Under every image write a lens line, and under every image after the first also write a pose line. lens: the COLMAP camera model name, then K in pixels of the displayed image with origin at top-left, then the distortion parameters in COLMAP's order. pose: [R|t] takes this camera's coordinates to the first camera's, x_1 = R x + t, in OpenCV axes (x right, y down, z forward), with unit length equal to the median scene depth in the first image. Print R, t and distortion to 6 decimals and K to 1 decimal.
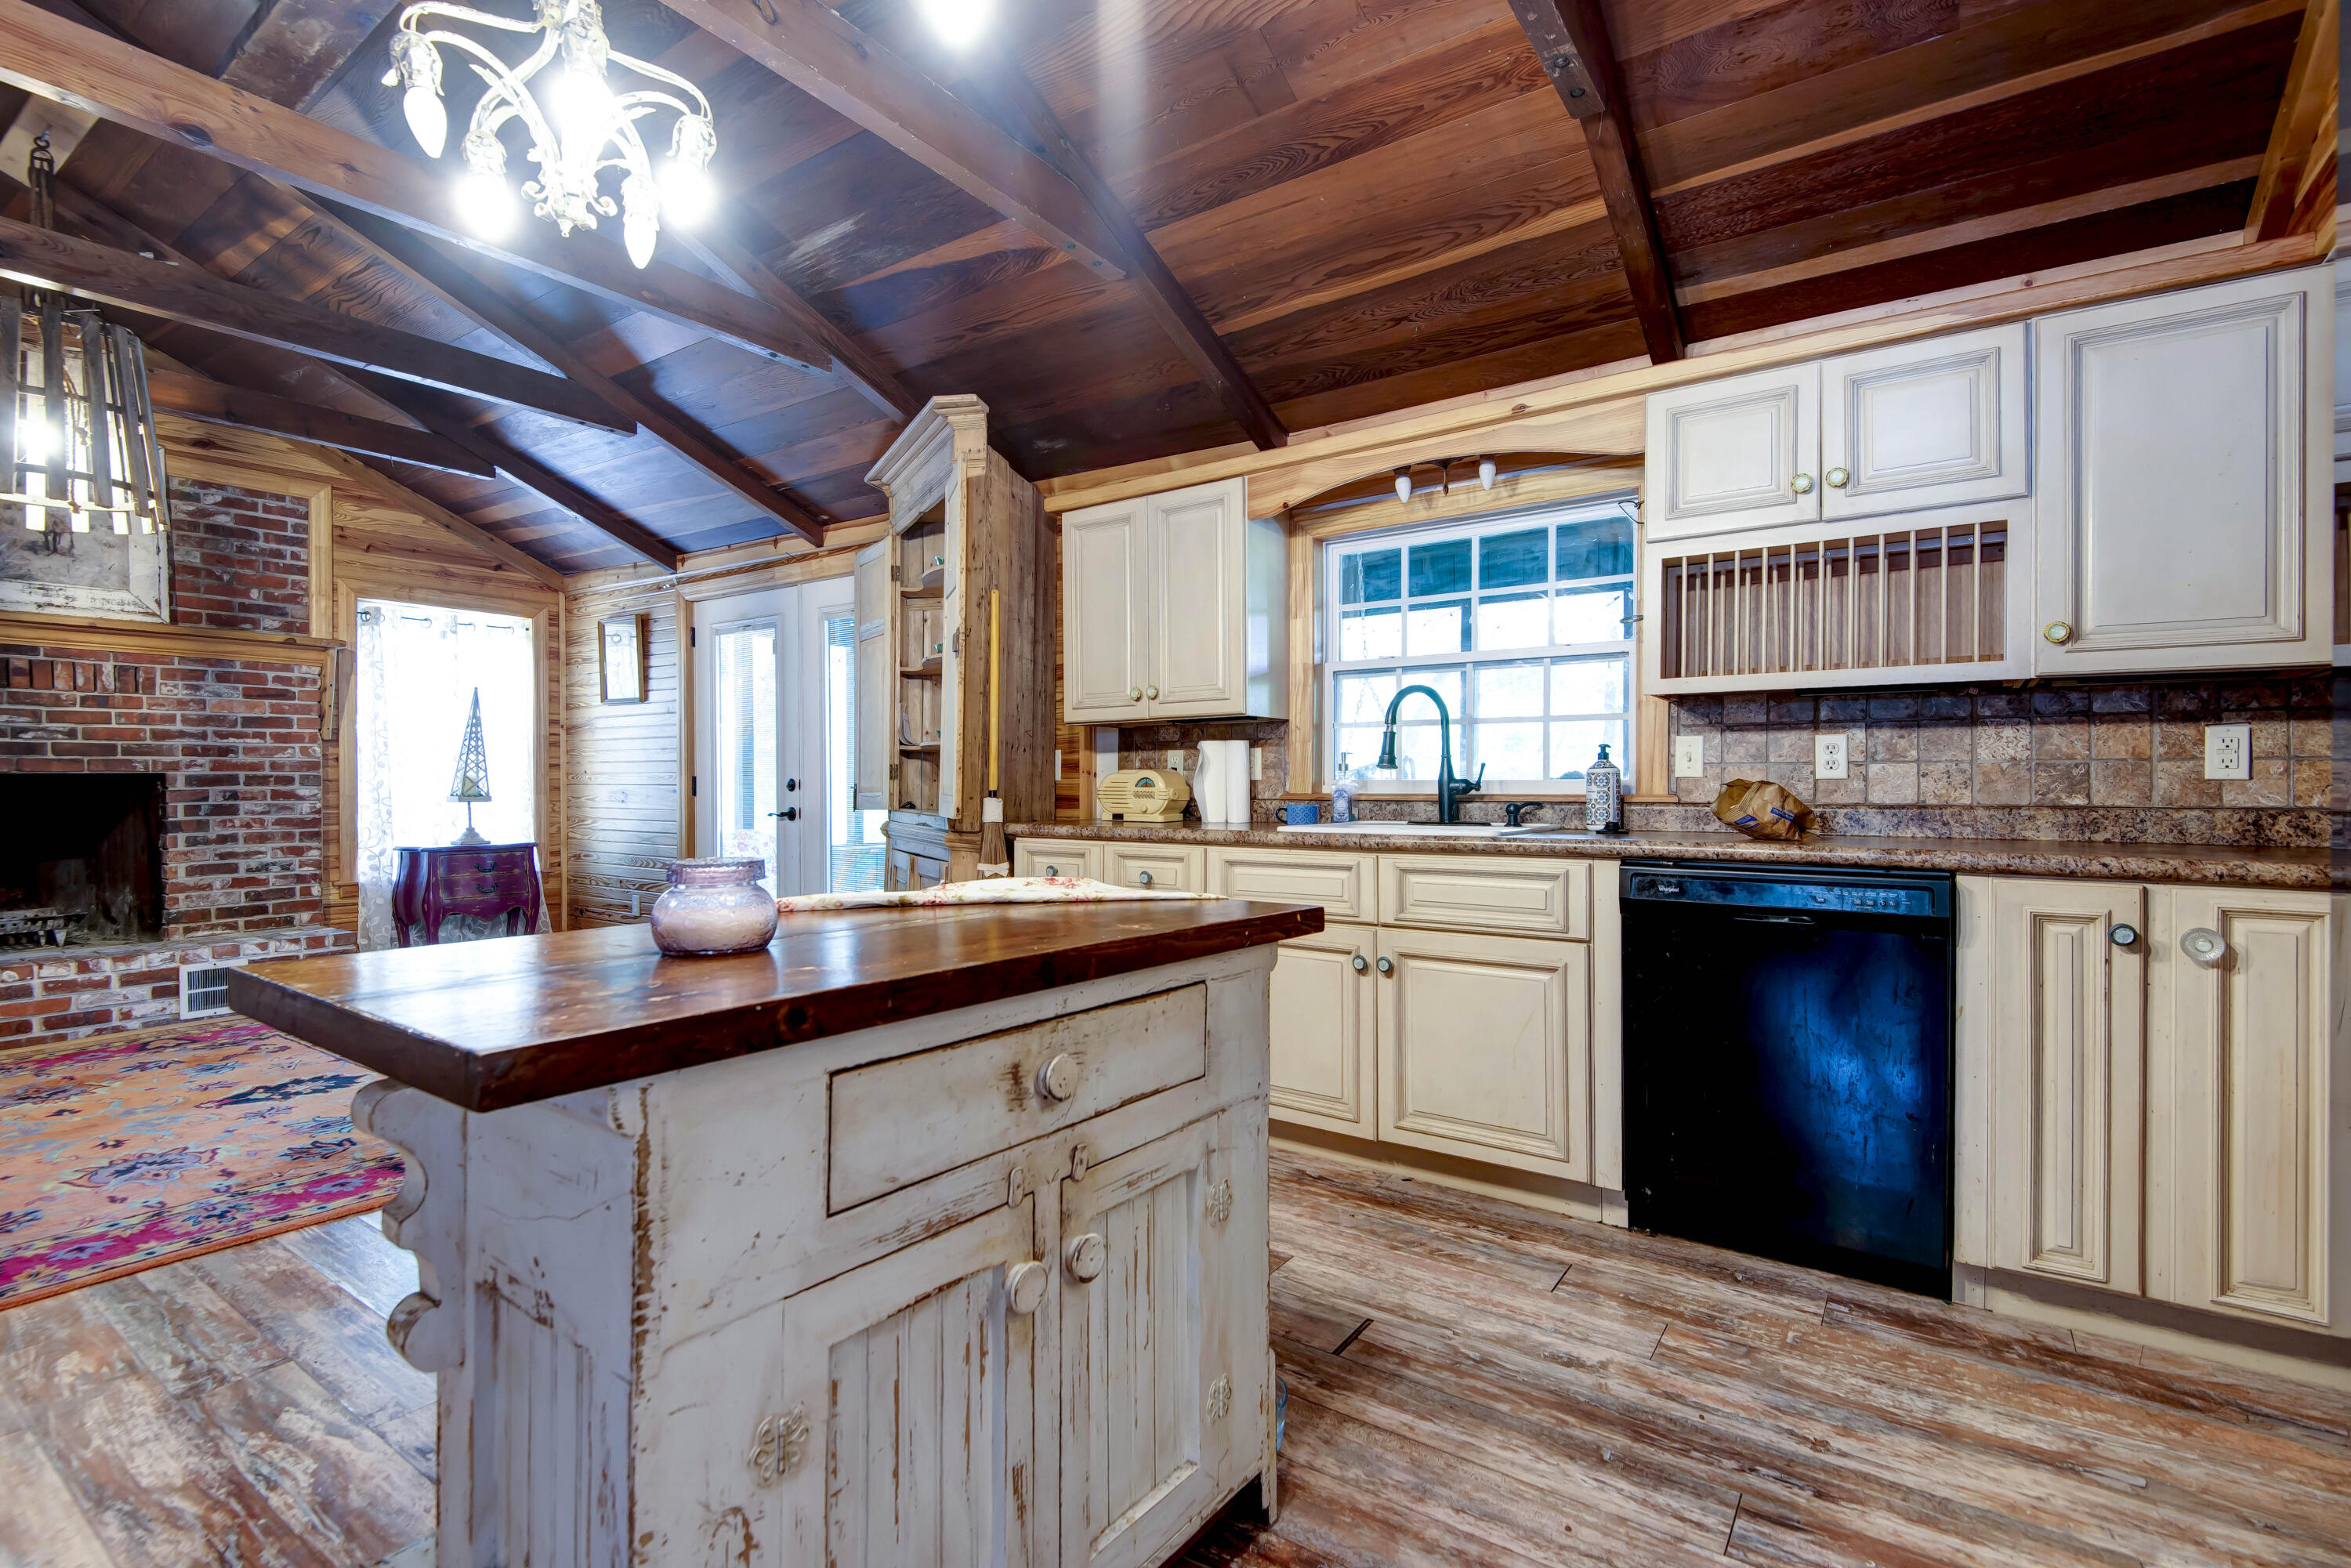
lens RADIAL K [[1090.6, 0, 1143.4], [0, 1090.6, 780.2], [0, 0, 1]] dist [0.057472, -0.033906]
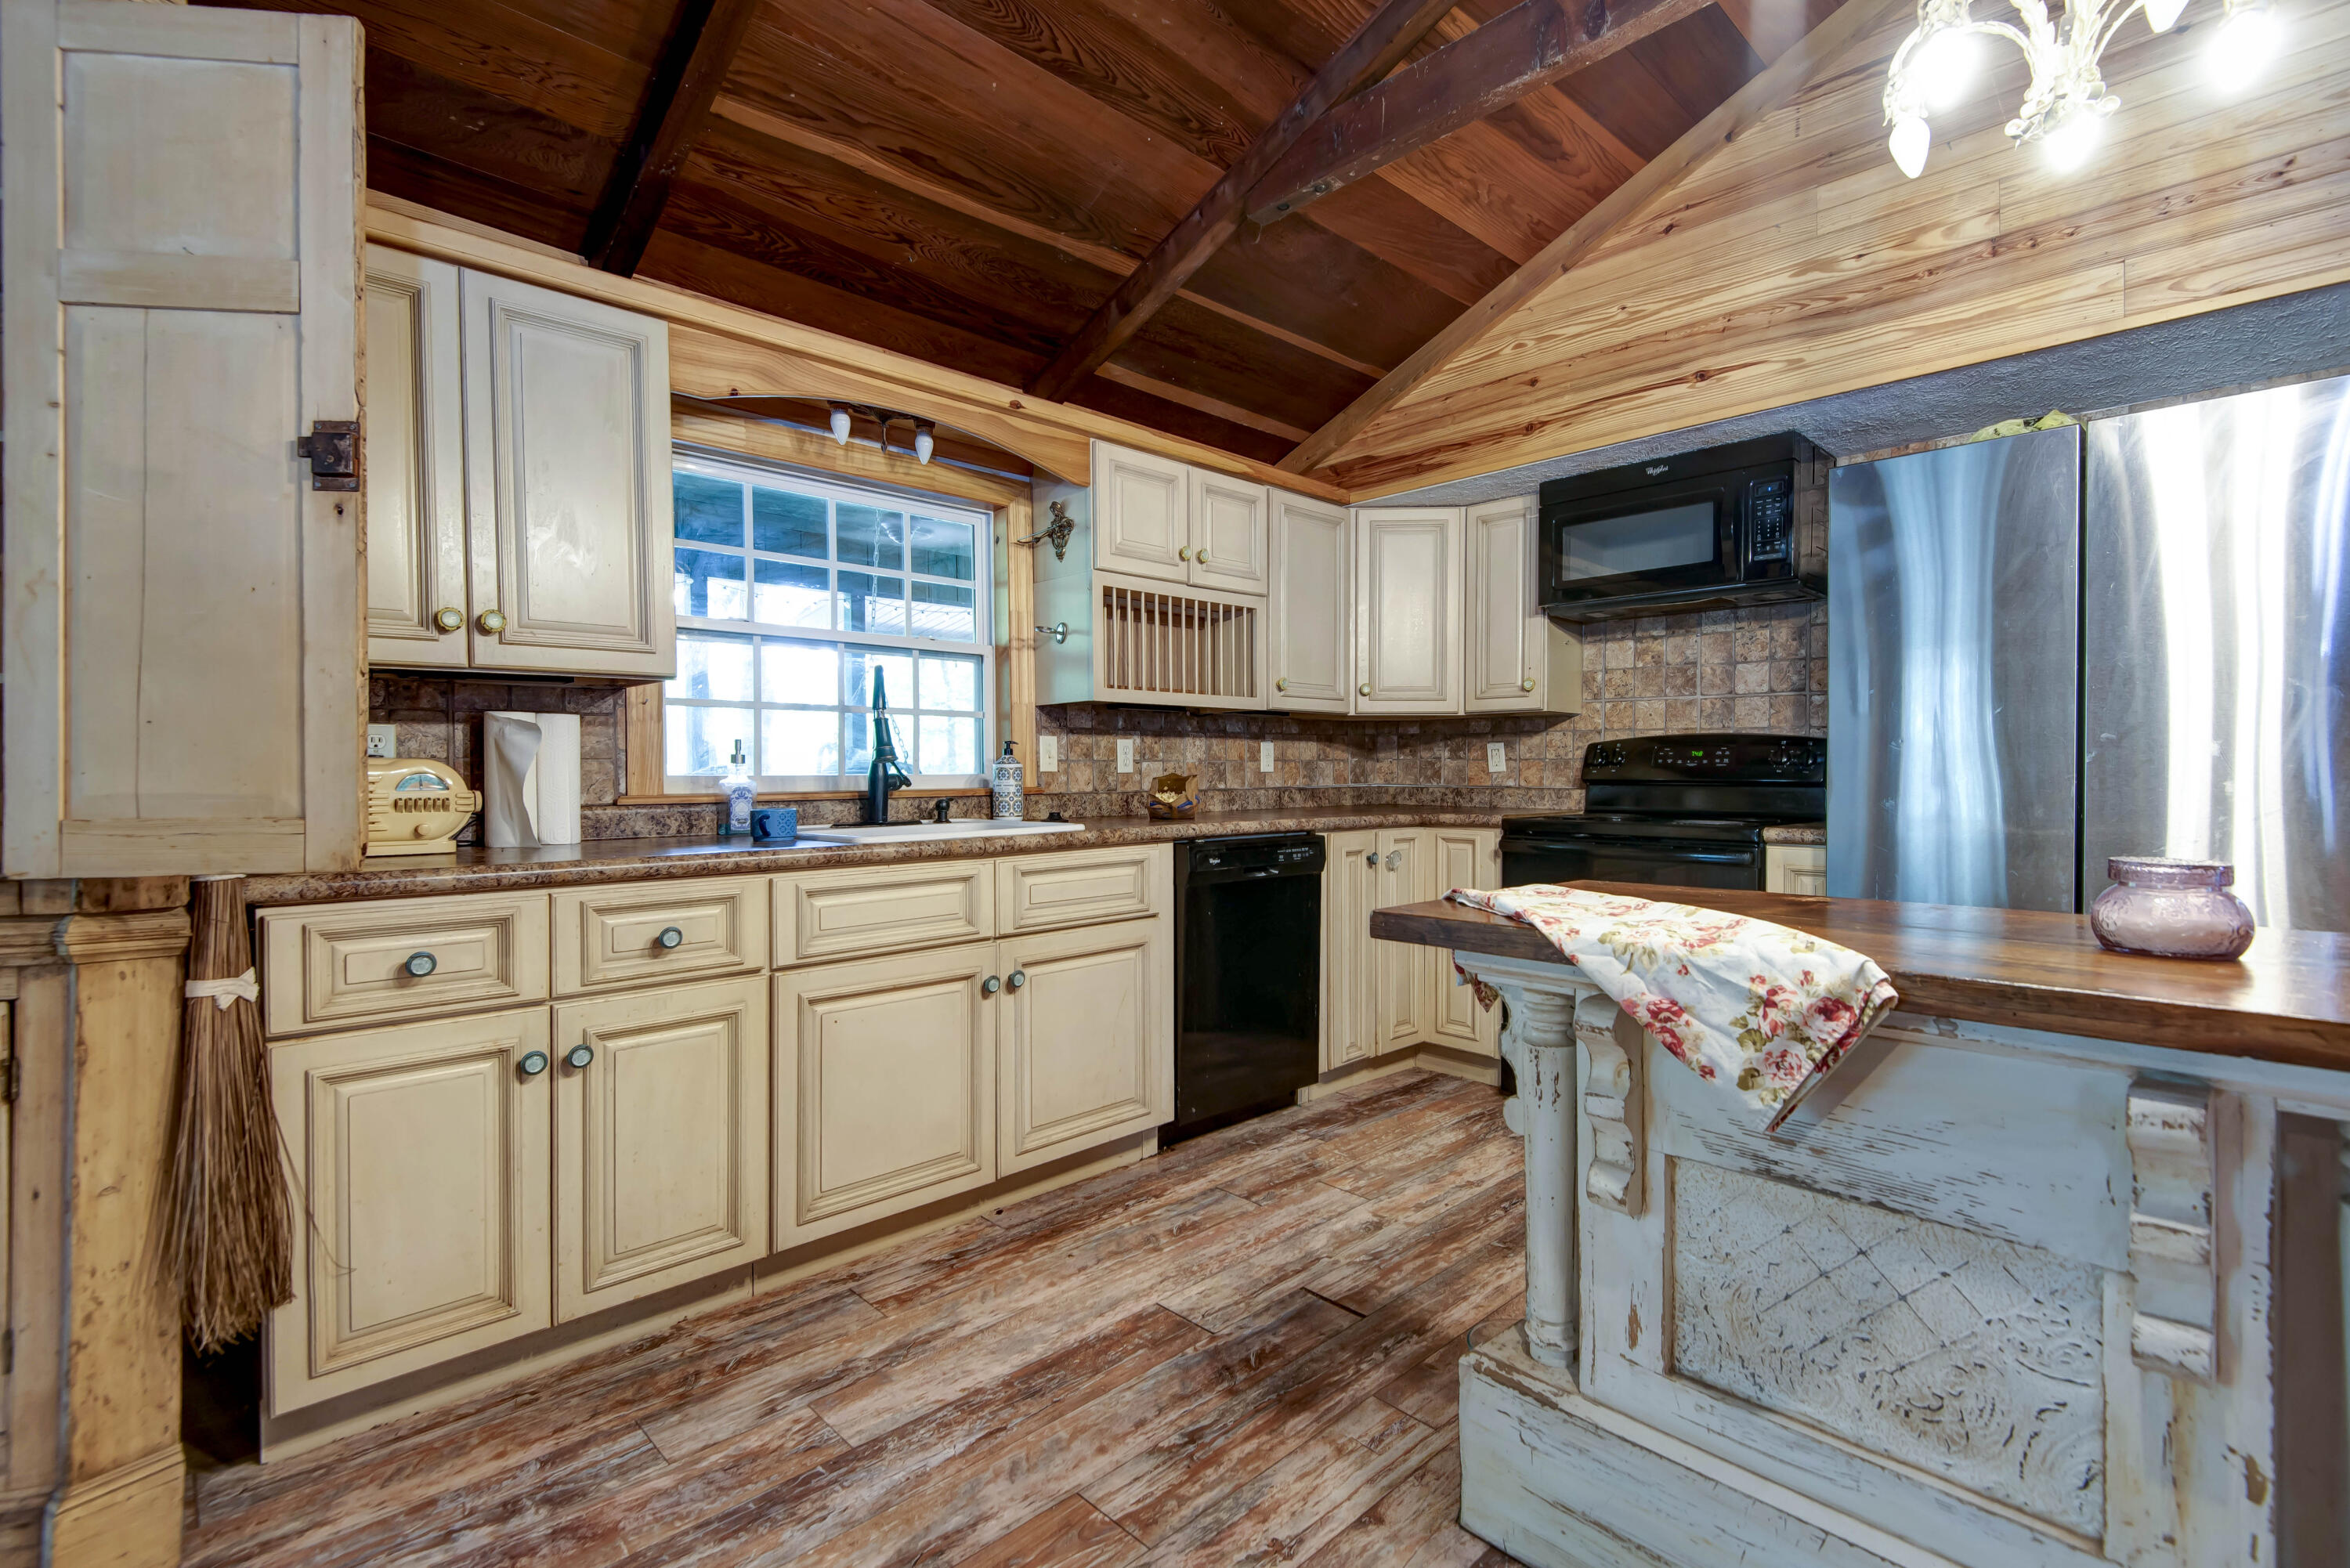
lens RADIAL K [[1090.1, 0, 1142.9], [0, 1090.1, 780.2], [0, 0, 1]] dist [0.057472, -0.033906]
pose [[0.173842, -0.010518, 0.984717, -0.729934], [0.002625, 0.999944, 0.010217, -0.006016], [-0.984770, 0.000809, 0.173860, 0.829337]]
